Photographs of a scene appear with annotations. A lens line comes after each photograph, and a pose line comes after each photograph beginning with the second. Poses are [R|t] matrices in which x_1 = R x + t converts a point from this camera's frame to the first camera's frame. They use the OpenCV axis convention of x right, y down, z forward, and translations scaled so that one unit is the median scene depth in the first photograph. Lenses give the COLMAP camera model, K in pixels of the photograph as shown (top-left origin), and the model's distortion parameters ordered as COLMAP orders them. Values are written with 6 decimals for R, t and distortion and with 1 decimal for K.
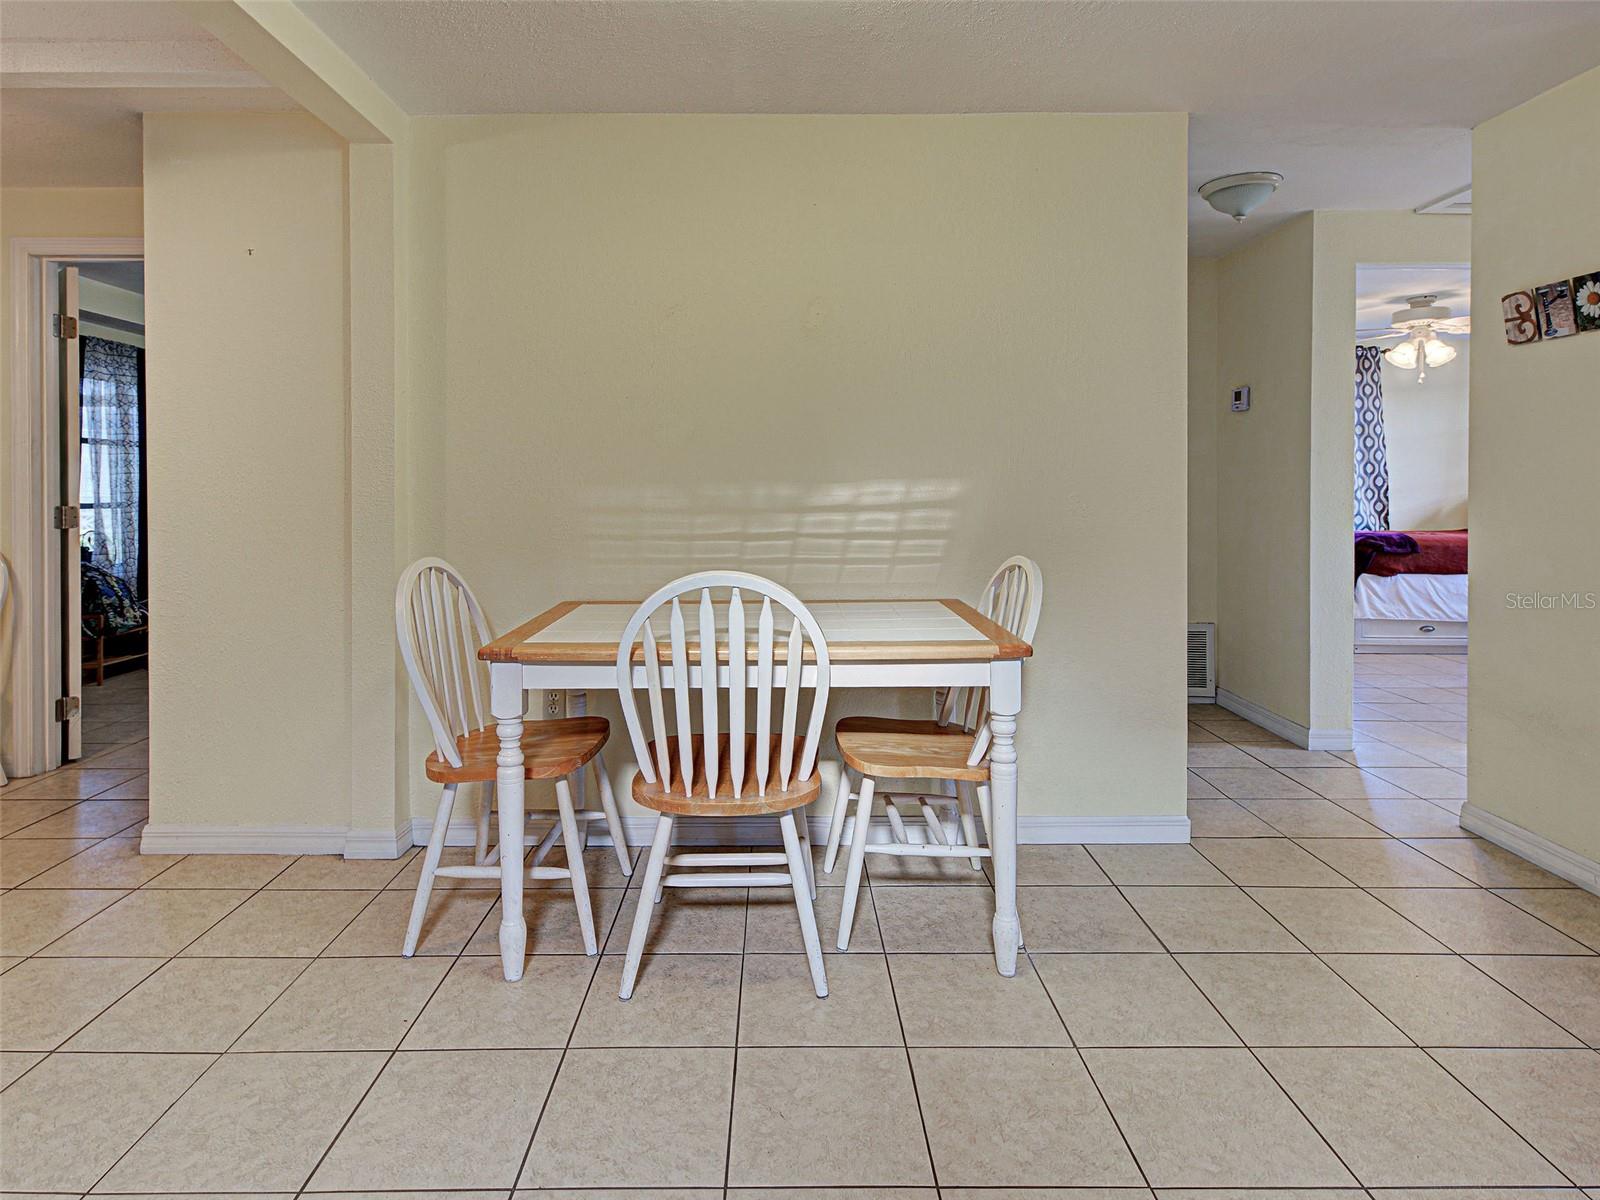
lens RADIAL K [[840.4, 0, 807.2], [0, 840.4, 487.1], [0, 0, 1]] dist [0.021503, -0.005705]
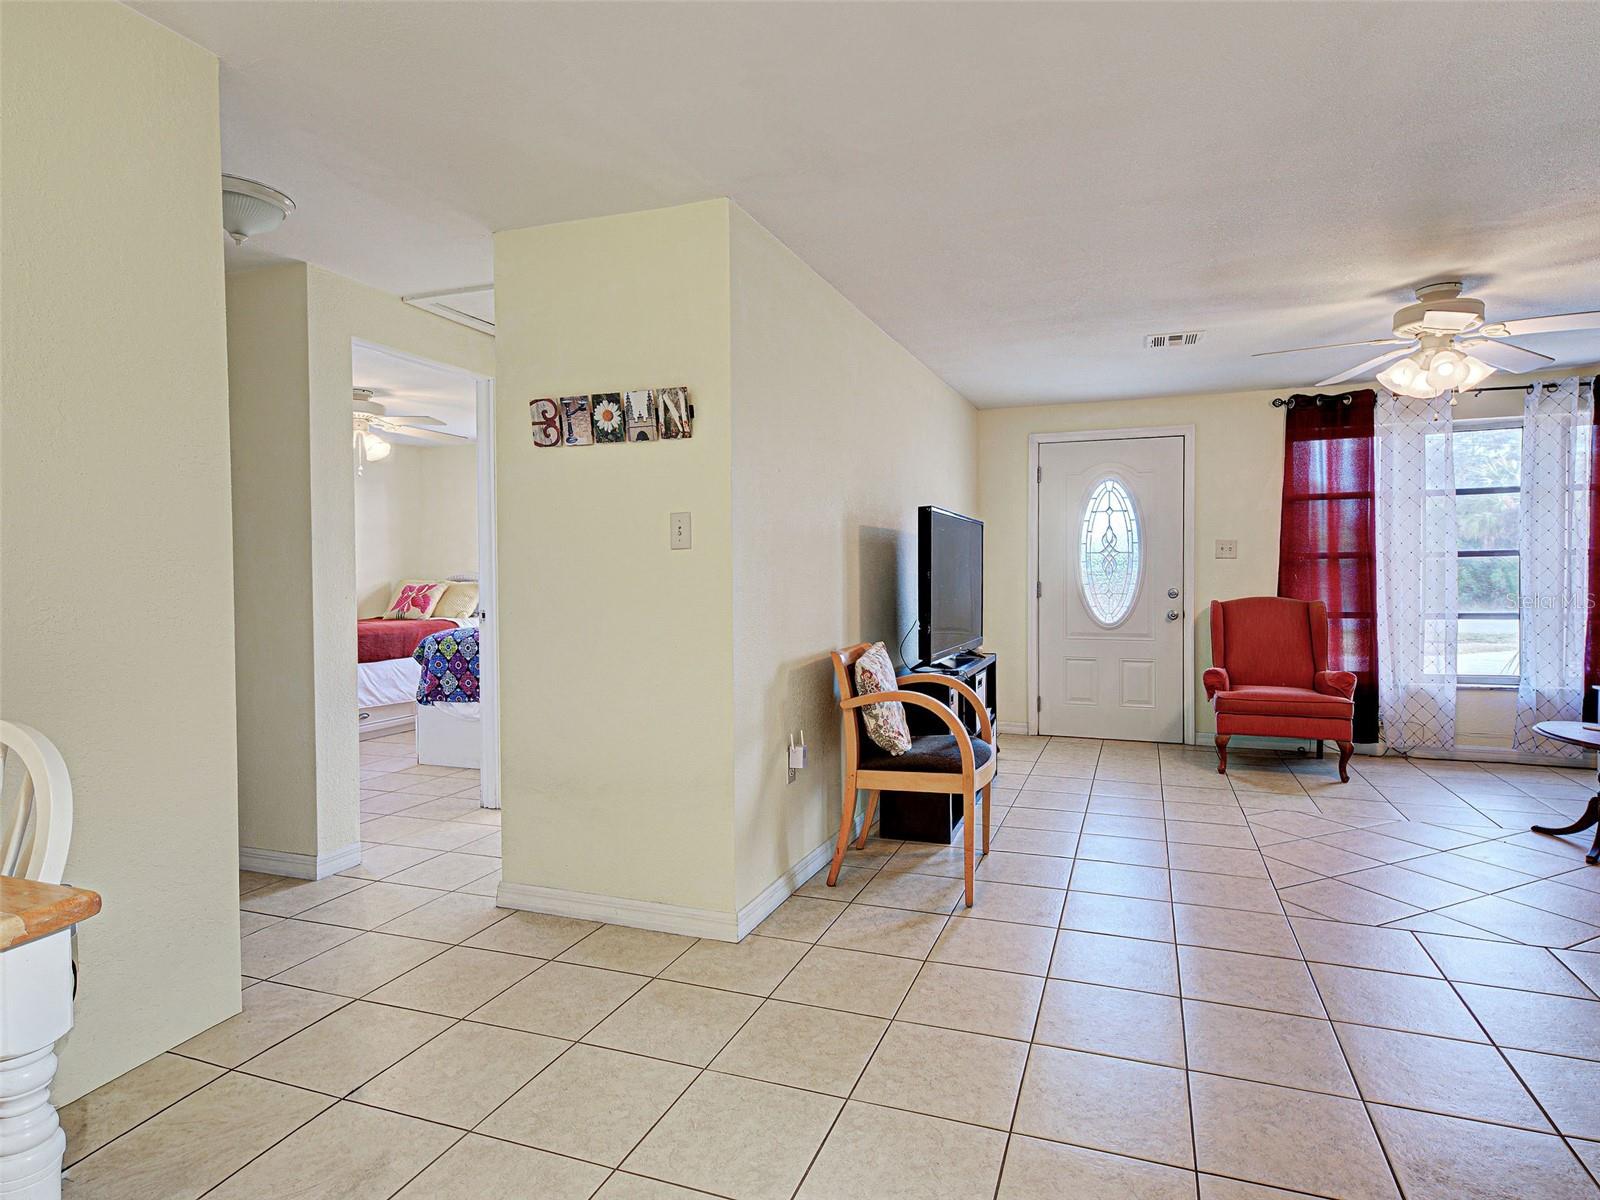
lens RADIAL K [[840.4, 0, 812.3], [0, 840.4, 586.2], [0, 0, 1]] dist [0.021503, -0.005705]
pose [[0.366174, -0.018301, 0.930366, -0.043706], [0.009260, 0.999829, 0.016023, -0.004071], [-0.930500, 0.002748, 0.366281, 0.289150]]
